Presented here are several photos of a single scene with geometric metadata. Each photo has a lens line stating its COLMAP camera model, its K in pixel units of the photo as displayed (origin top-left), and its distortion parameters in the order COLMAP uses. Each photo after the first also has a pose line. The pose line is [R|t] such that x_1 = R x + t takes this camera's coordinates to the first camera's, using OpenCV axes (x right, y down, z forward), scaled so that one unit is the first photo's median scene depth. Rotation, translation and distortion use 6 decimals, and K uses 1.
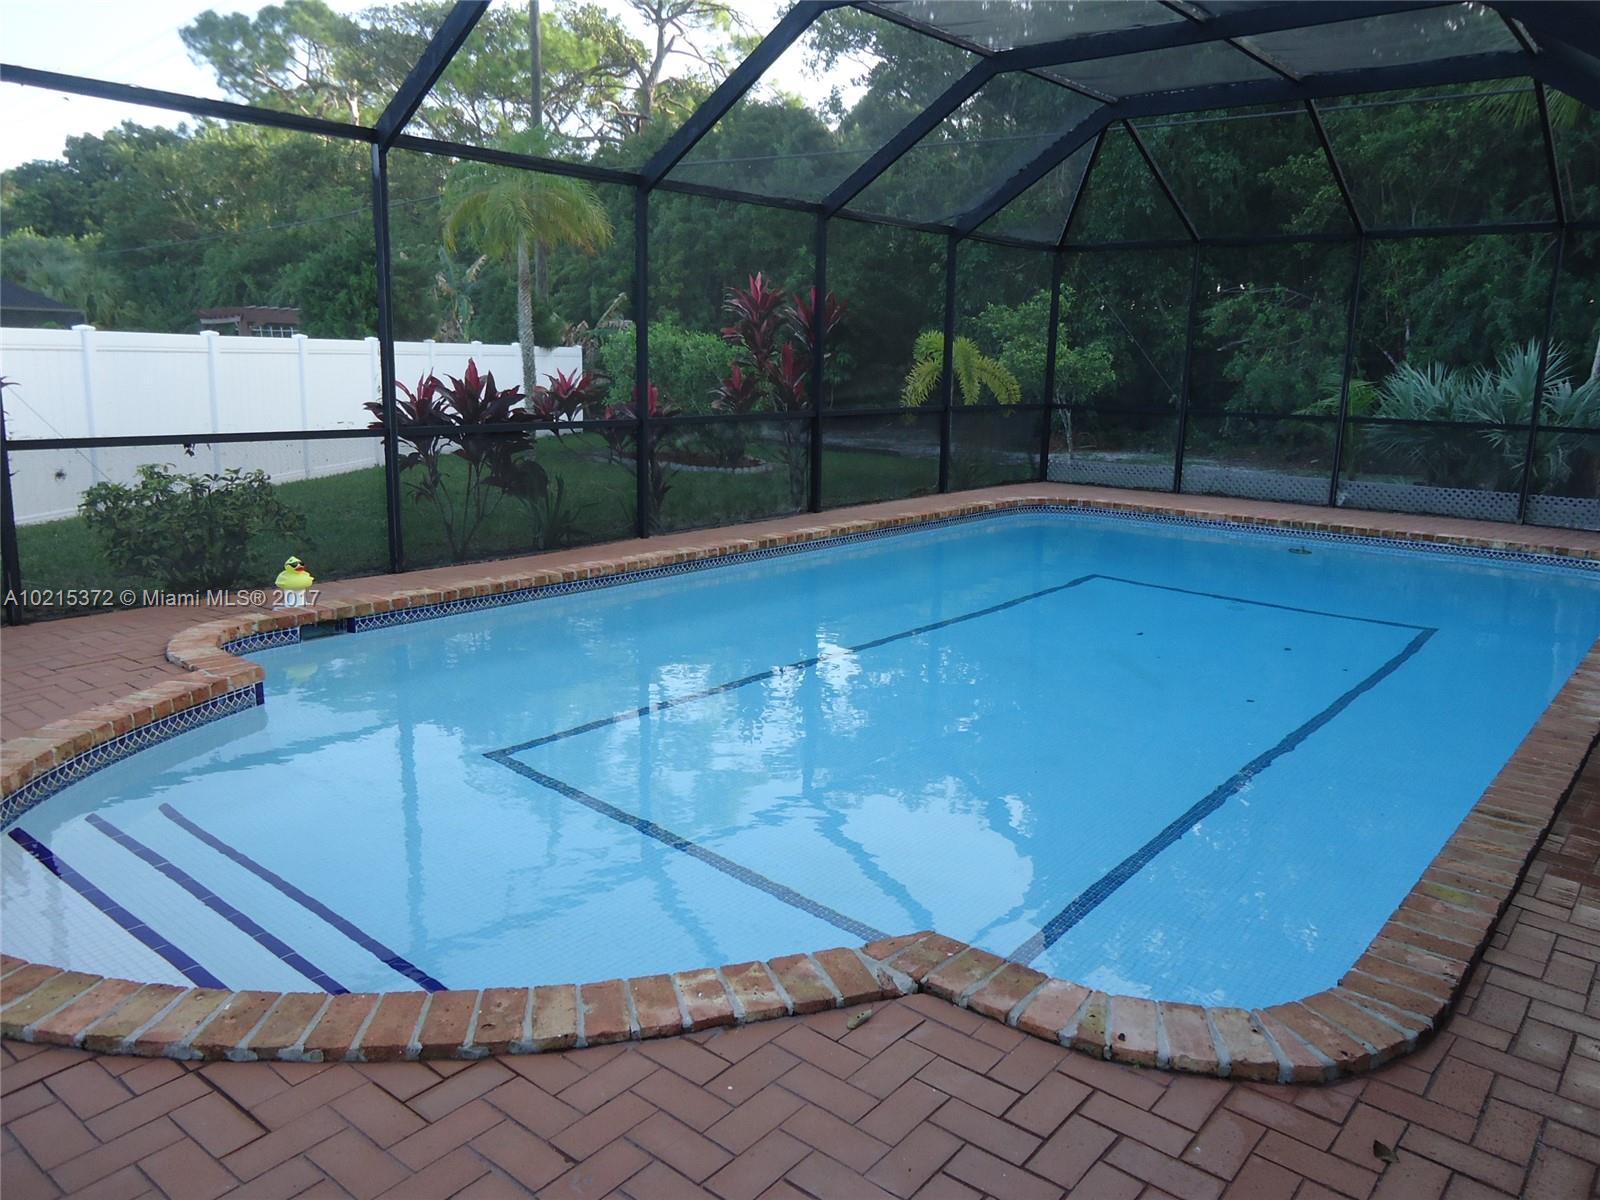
lens RADIAL K [[1143.9, 0, 805.4], [0, 1143.9, 614.3], [0, 0, 1]] dist [-0.005911, -0.001711]
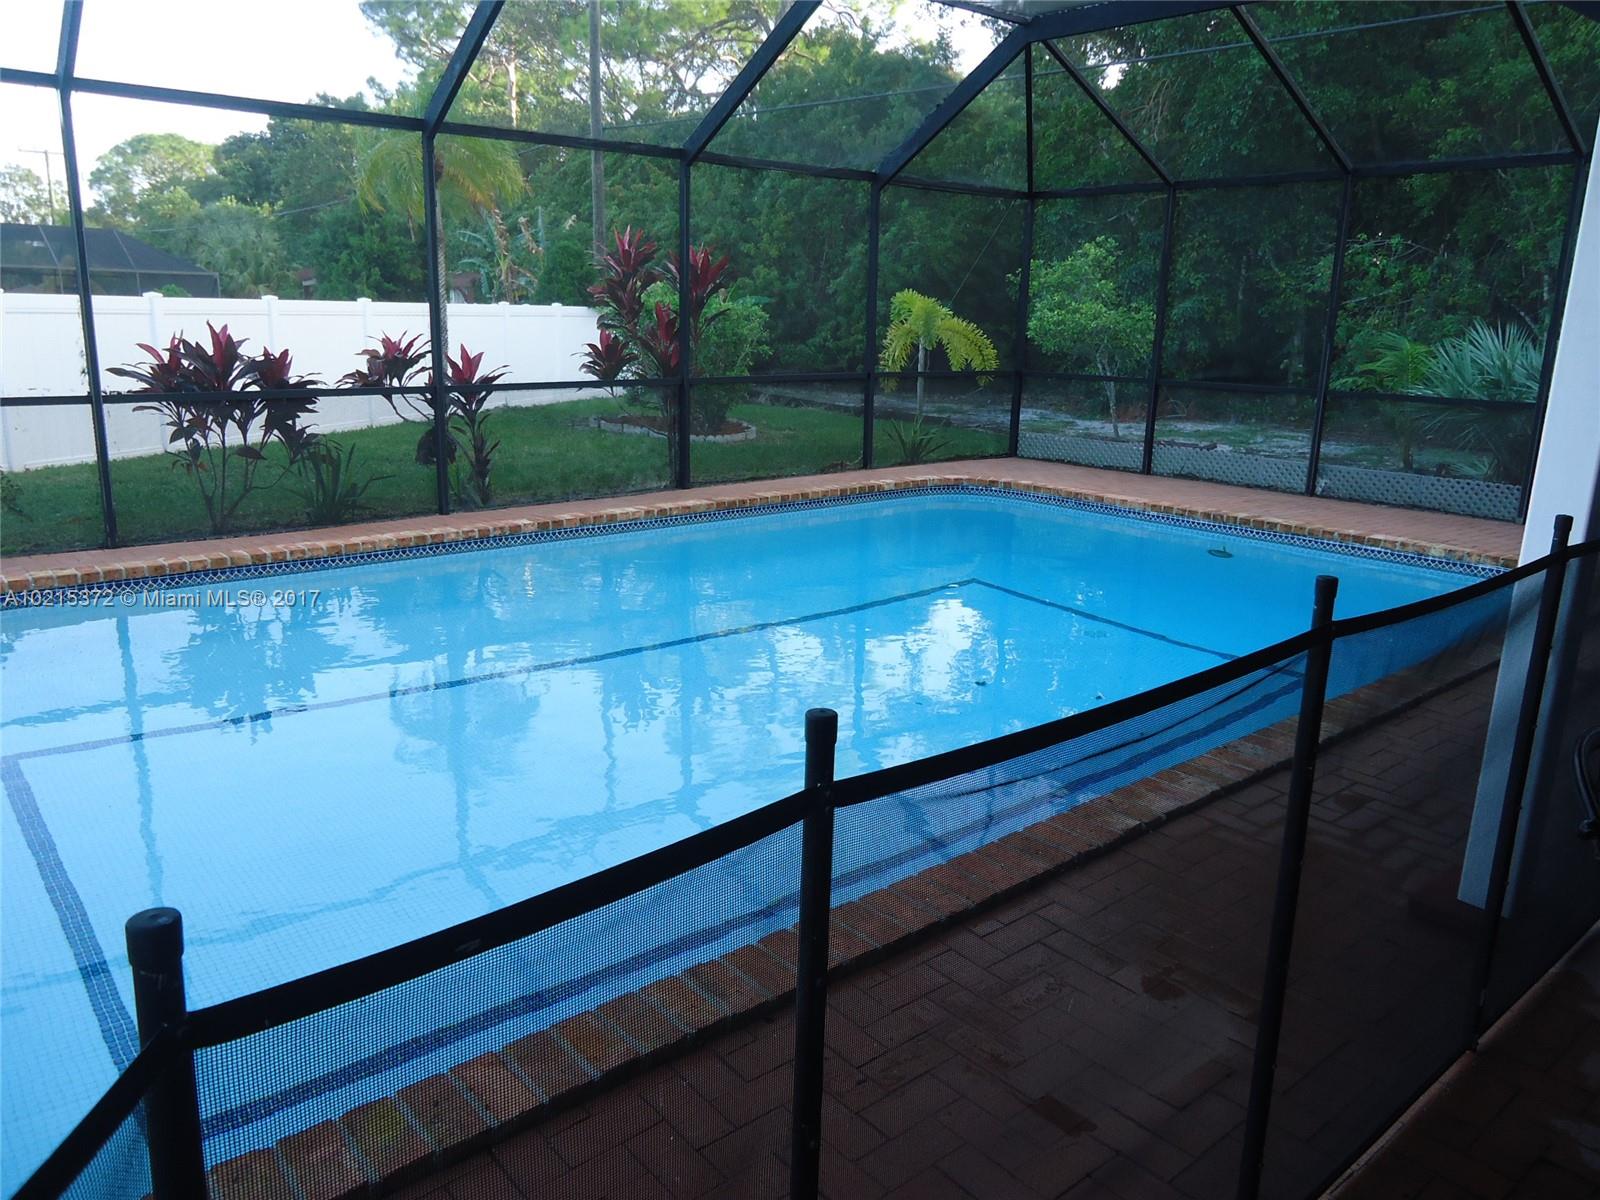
lens RADIAL K [[1143.9, 0, 794.3], [0, 1143.9, 607.6], [0, 0, 1]] dist [-0.005911, -0.001711]
pose [[0.986549, 0.040395, -0.158395, 0.202296], [-0.036028, 0.998890, 0.030347, -0.020515], [0.159445, -0.024232, 0.986909, 0.086843]]
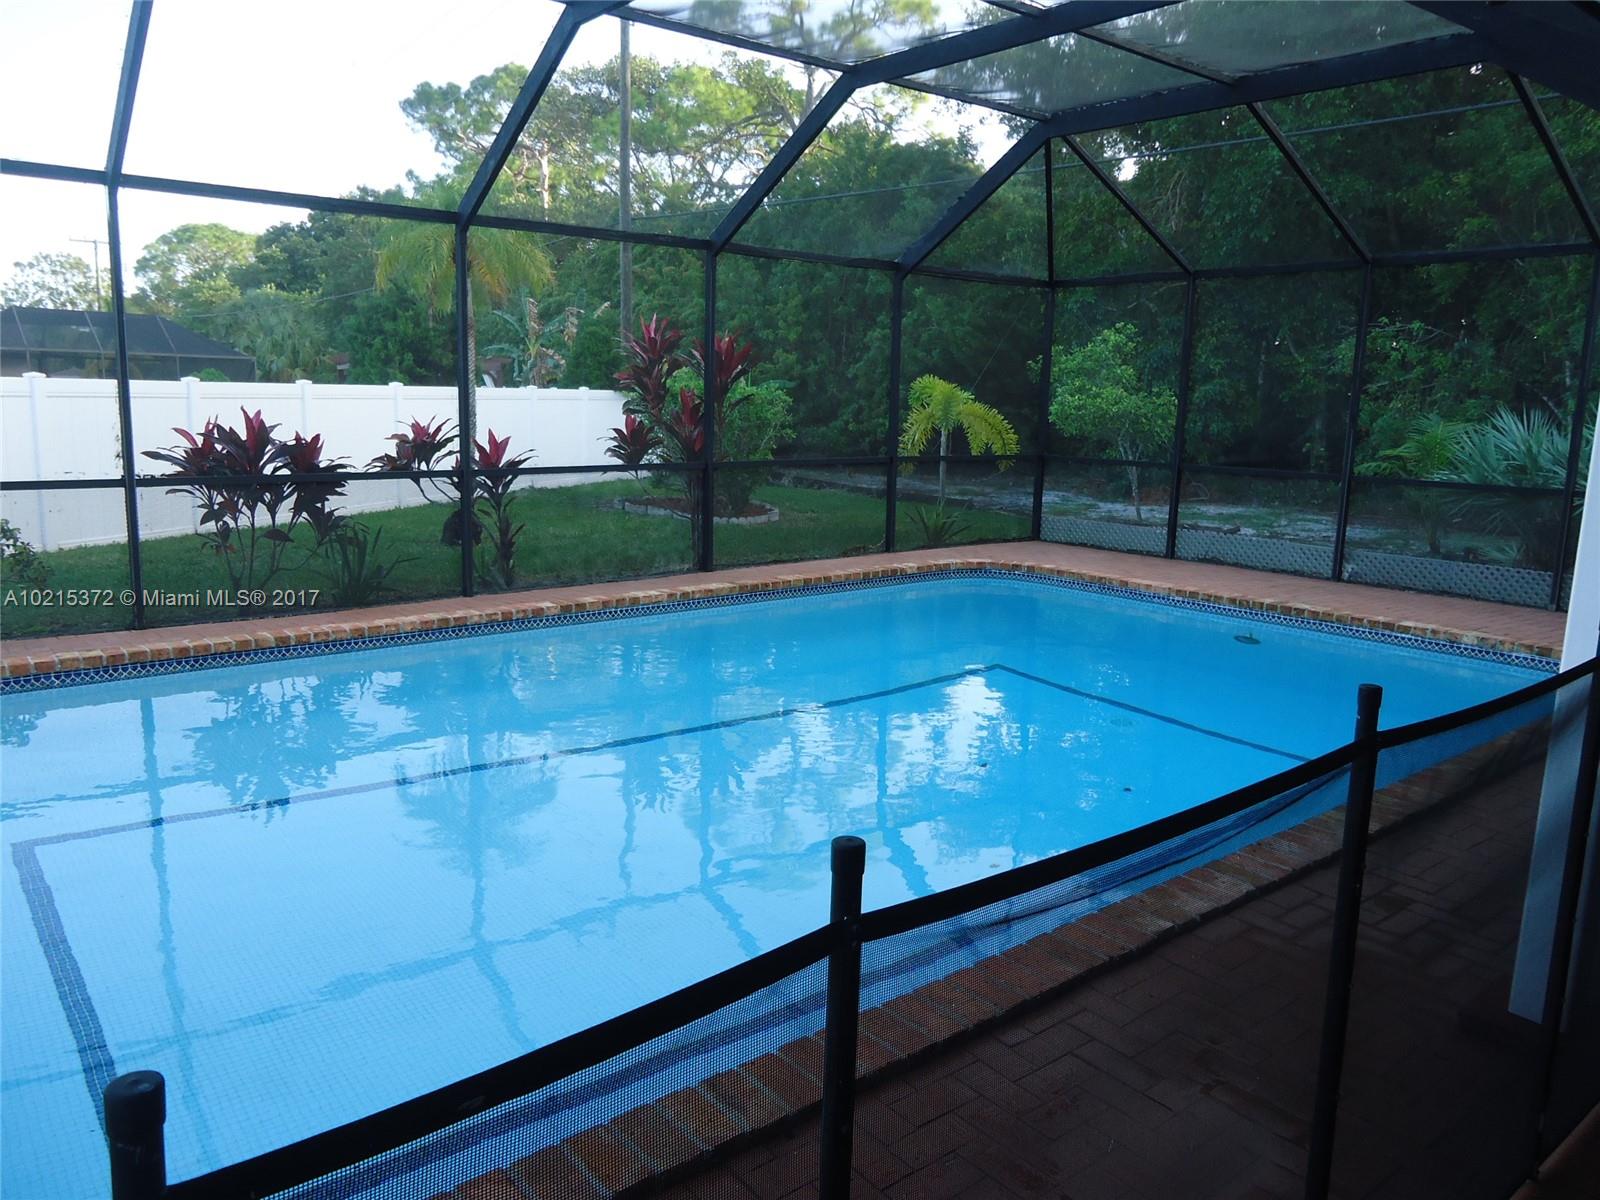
lens RADIAL K [[1143.9, 0, 794.6], [0, 1143.9, 610.4], [0, 0, 1]] dist [-0.005911, -0.001711]
pose [[0.983170, 0.034561, -0.179394, 0.201438], [-0.041527, 0.998516, -0.035219, -0.023313], [0.177910, 0.042076, 0.983147, 0.089593]]
